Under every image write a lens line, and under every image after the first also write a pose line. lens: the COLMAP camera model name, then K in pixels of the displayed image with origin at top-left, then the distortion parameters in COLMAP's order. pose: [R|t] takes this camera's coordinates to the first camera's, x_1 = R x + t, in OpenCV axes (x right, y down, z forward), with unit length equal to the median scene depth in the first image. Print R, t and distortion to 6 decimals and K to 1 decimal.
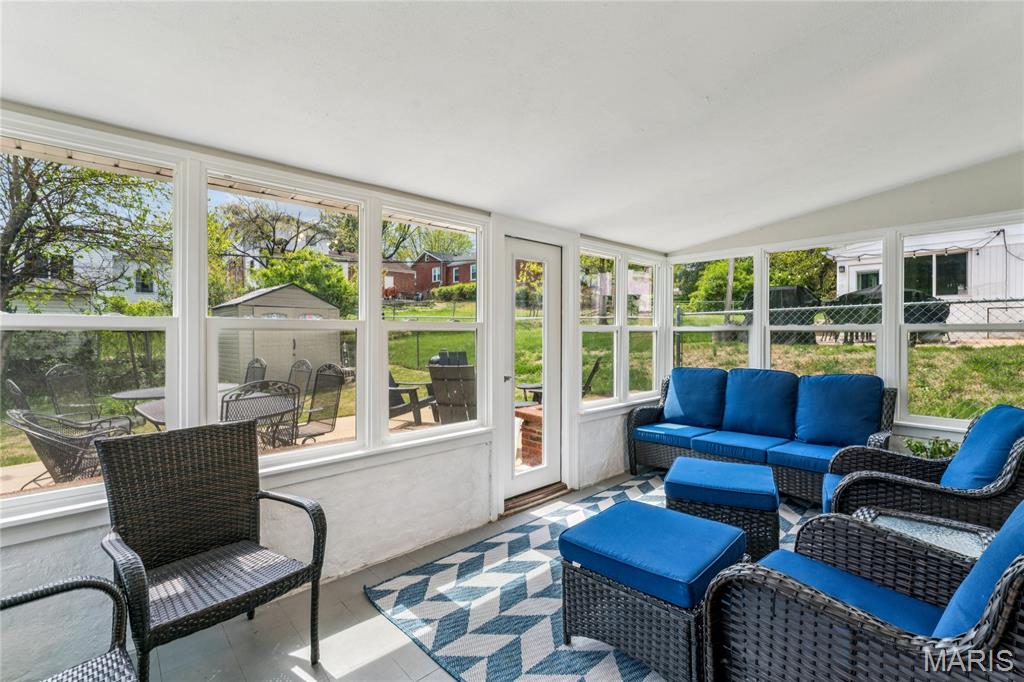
lens RADIAL K [[448.9, 0, 512.8], [0, 448.9, 336.0], [0, 0, 1]] dist [-0.000016, 0.000002]
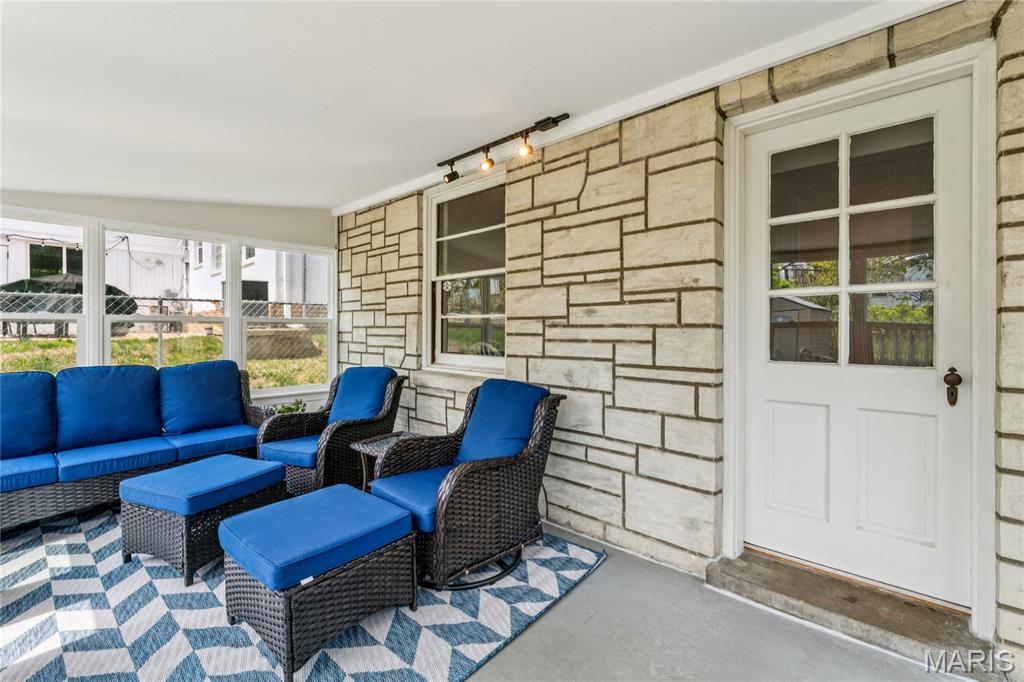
lens RADIAL K [[448.9, 0, 512.8], [0, 448.9, 336.0], [0, 0, 1]] dist [-0.000016, 0.000002]
pose [[-0.067358, -0.014024, 0.997630, -0.333067], [0.003835, 0.999890, 0.014315, 0.008205], [-0.997722, 0.004790, -0.067297, 0.288023]]
